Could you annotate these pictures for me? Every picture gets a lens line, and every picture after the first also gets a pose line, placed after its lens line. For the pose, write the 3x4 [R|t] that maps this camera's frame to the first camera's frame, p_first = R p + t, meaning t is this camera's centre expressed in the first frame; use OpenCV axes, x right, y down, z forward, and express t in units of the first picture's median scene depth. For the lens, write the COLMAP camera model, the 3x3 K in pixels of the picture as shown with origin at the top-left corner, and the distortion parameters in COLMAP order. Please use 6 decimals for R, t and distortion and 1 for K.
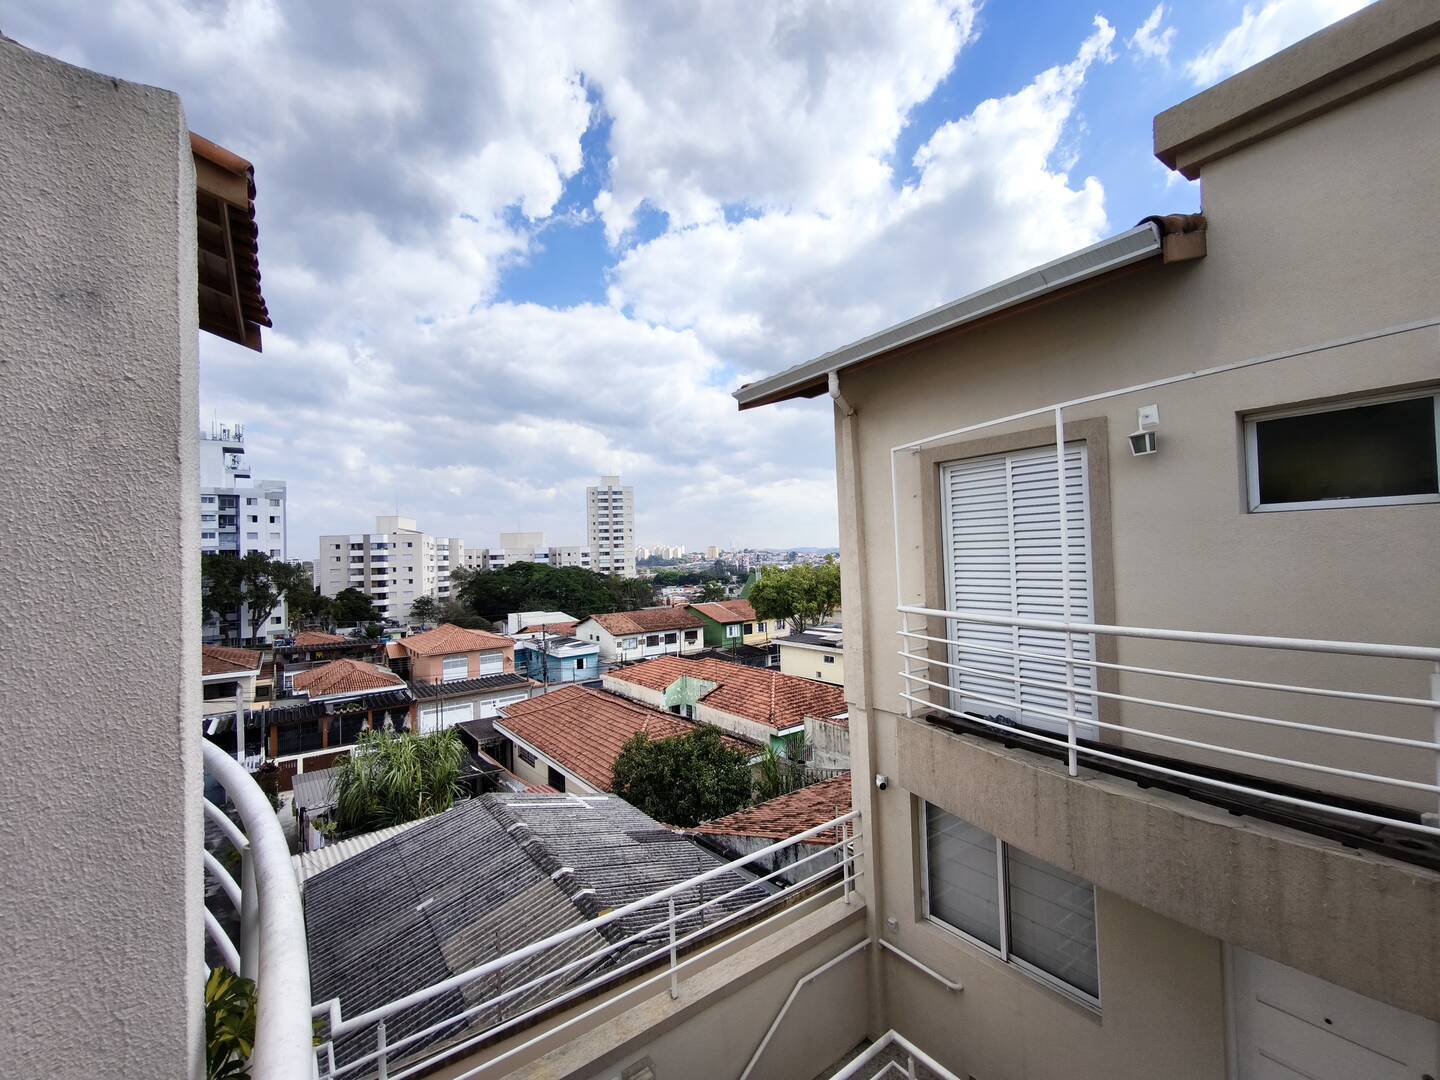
lens RADIAL K [[603.0, 0, 720.4], [0, 603.0, 538.4], [0, 0, 1]] dist [0.002364, -0.000822]
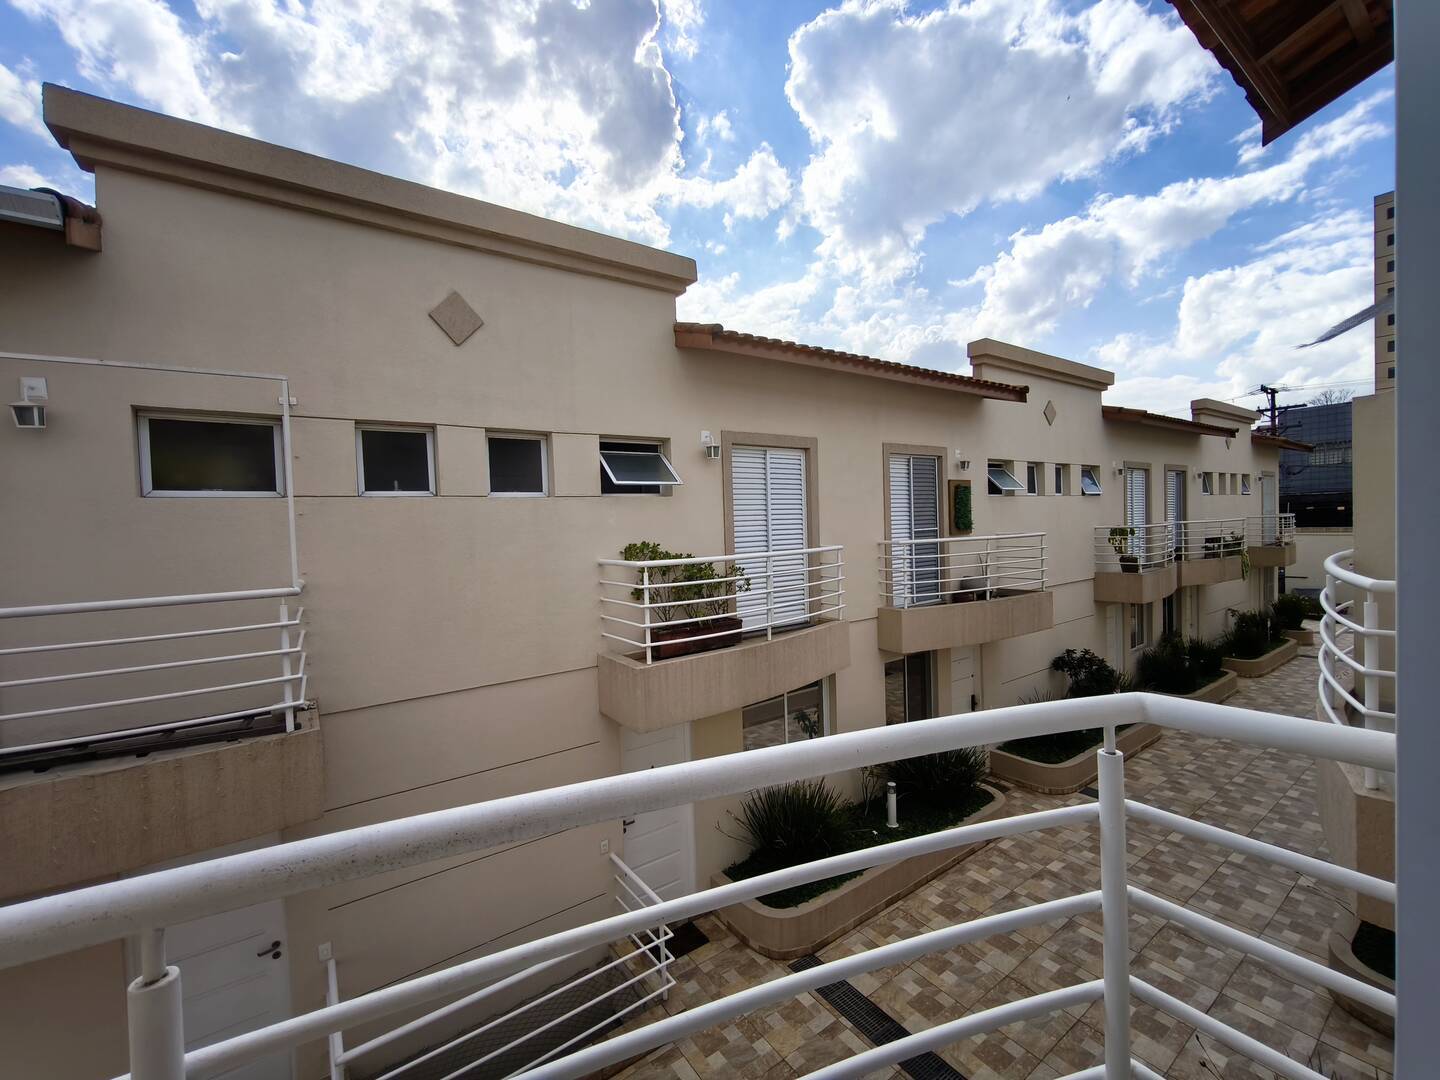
lens RADIAL K [[603.0, 0, 721.4], [0, 603.0, 540.6], [0, 0, 1]] dist [0.002364, -0.000822]
pose [[0.029335, 0.006258, 0.999550, -0.227777], [0.011655, 0.999910, -0.006602, 0.061023], [-0.999502, 0.011843, 0.029259, -0.116932]]
